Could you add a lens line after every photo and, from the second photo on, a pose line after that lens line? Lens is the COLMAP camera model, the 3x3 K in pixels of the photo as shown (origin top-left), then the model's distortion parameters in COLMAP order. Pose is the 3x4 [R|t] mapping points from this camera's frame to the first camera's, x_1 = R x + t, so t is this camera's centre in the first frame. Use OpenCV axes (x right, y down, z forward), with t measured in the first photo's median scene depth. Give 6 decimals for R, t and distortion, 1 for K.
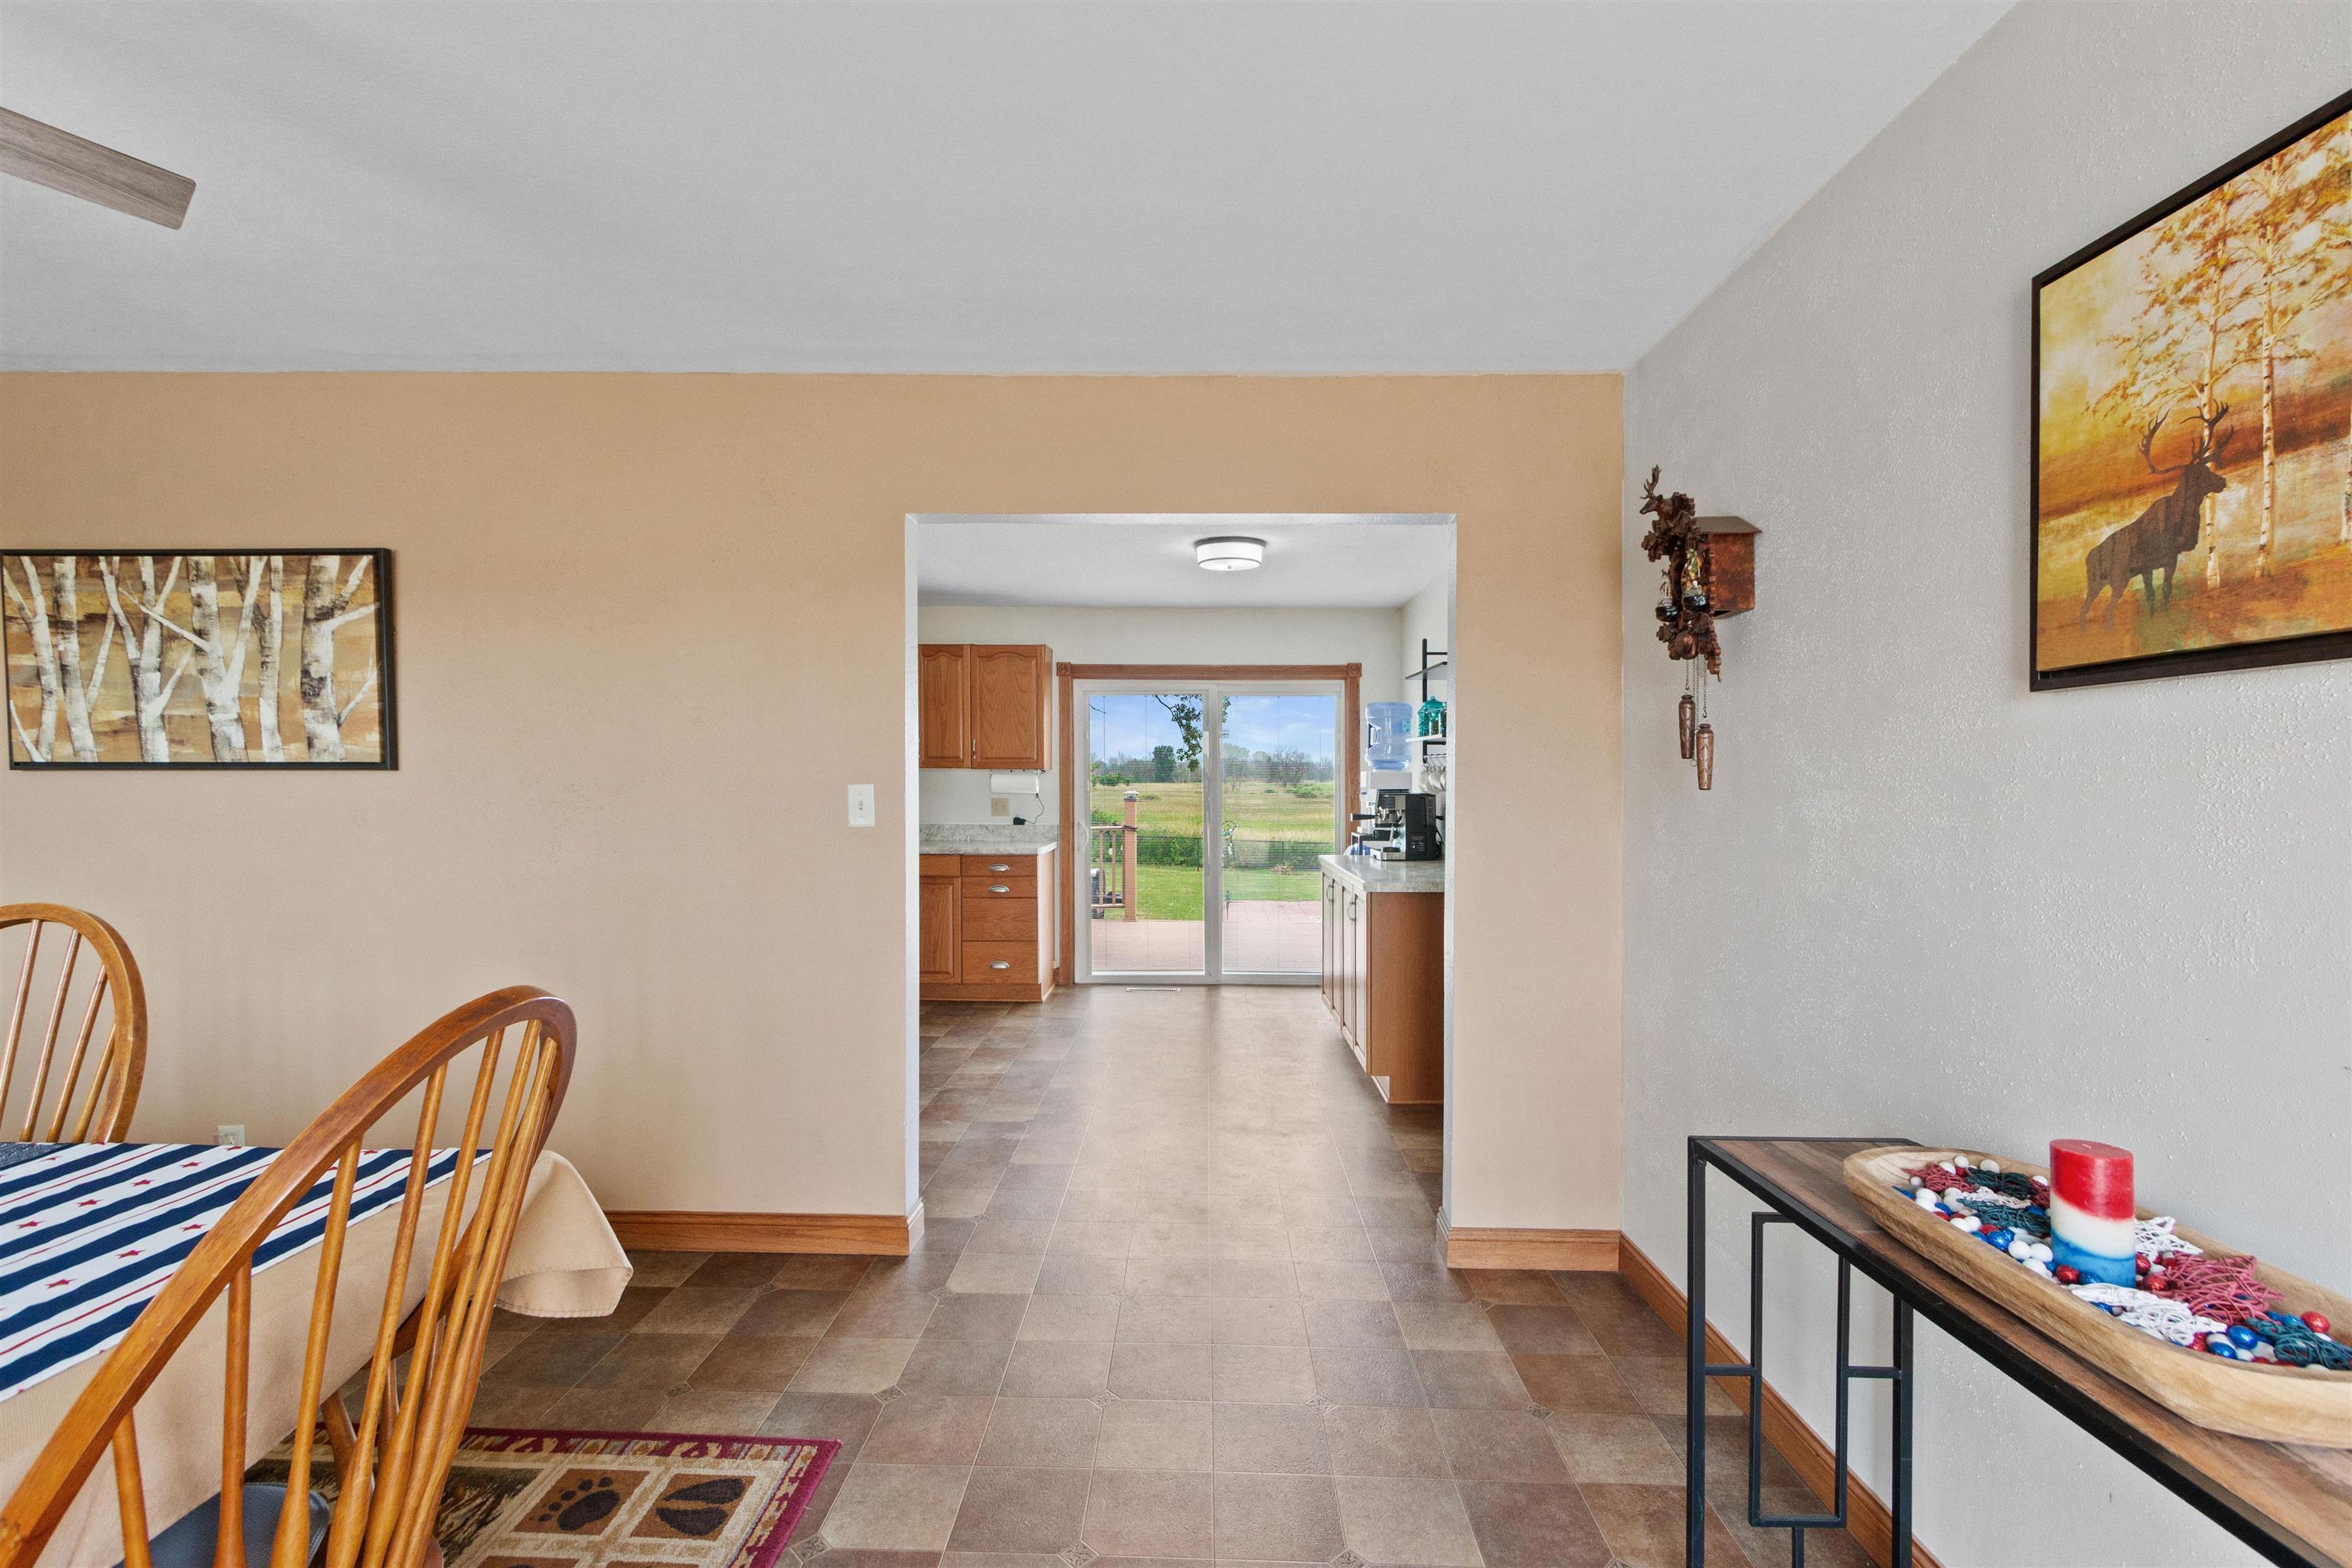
lens RADIAL K [[1079.9, 0, 1176.0], [0, 1079.9, 784.0], [0, 0, 1]] dist [0.014531, -0.000105]
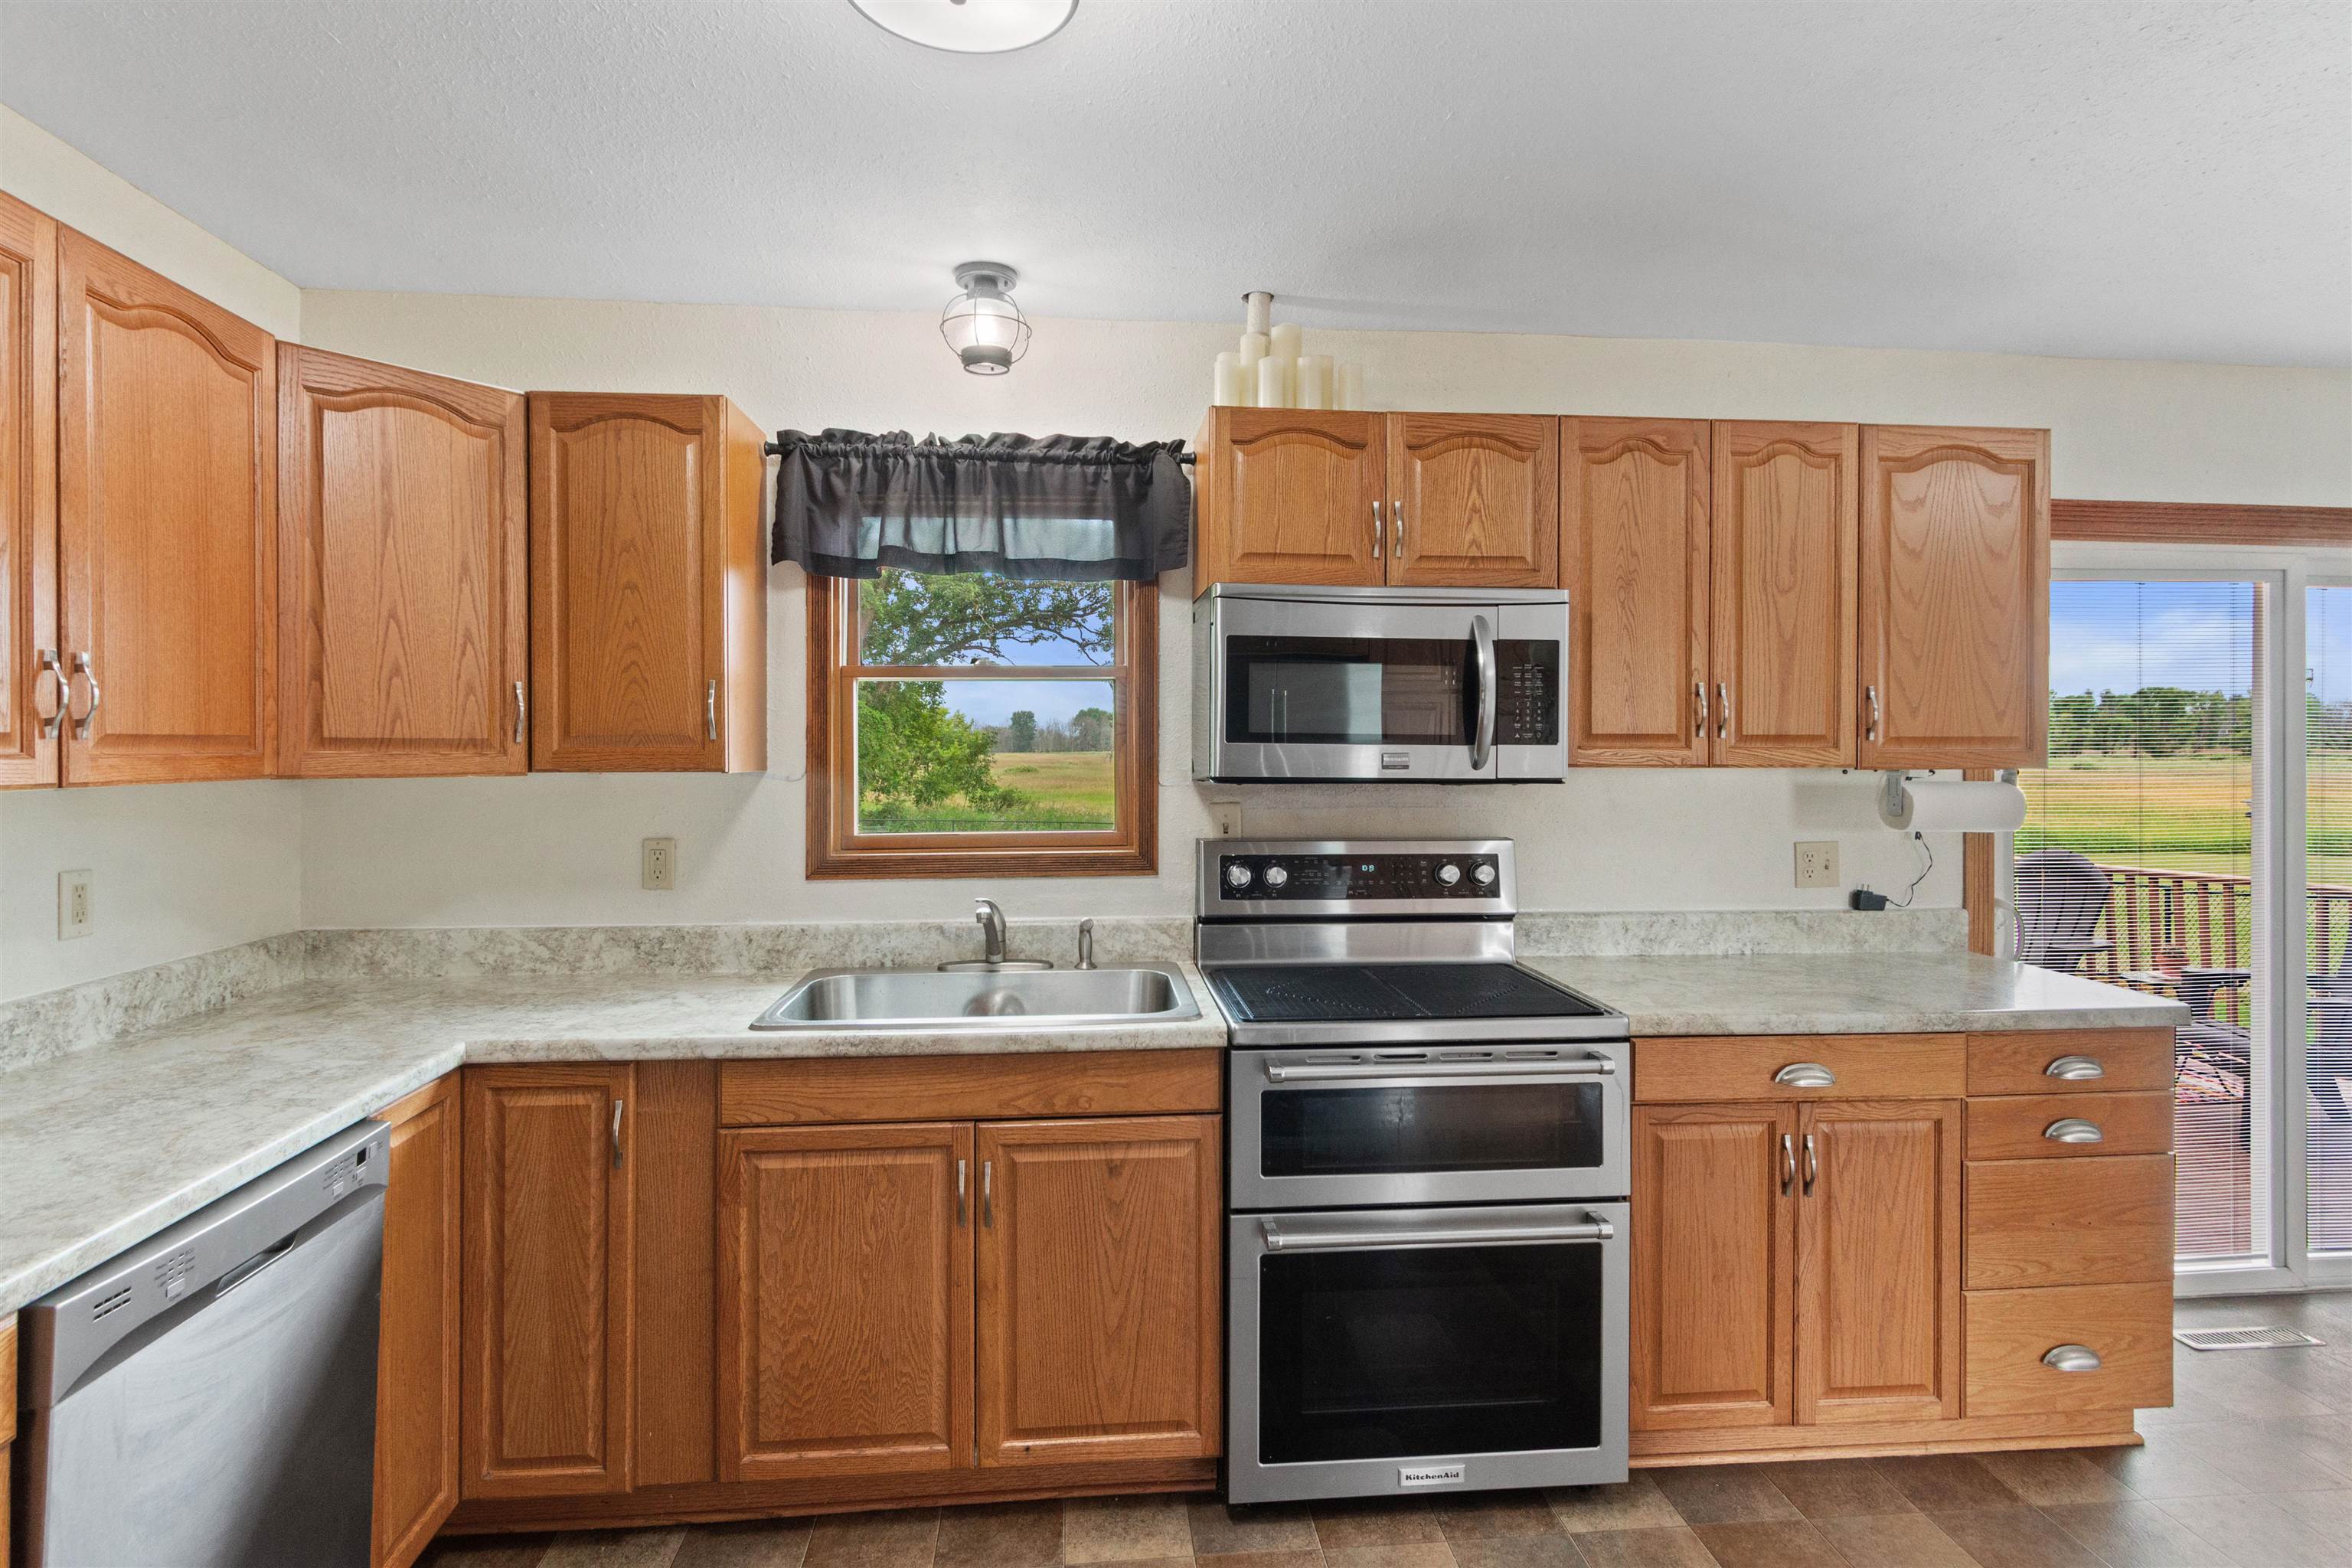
lens RADIAL K [[1181.4, 0, 1177.4], [0, 1181.4, 748.0], [0, 0, 1]] dist [0.001958, -0.000215]
pose [[0.992546, -0.002254, 0.121850, -0.618528], [0.002815, 0.999986, -0.004430, -0.026260], [-0.121838, 0.004740, 0.992539, 0.854510]]
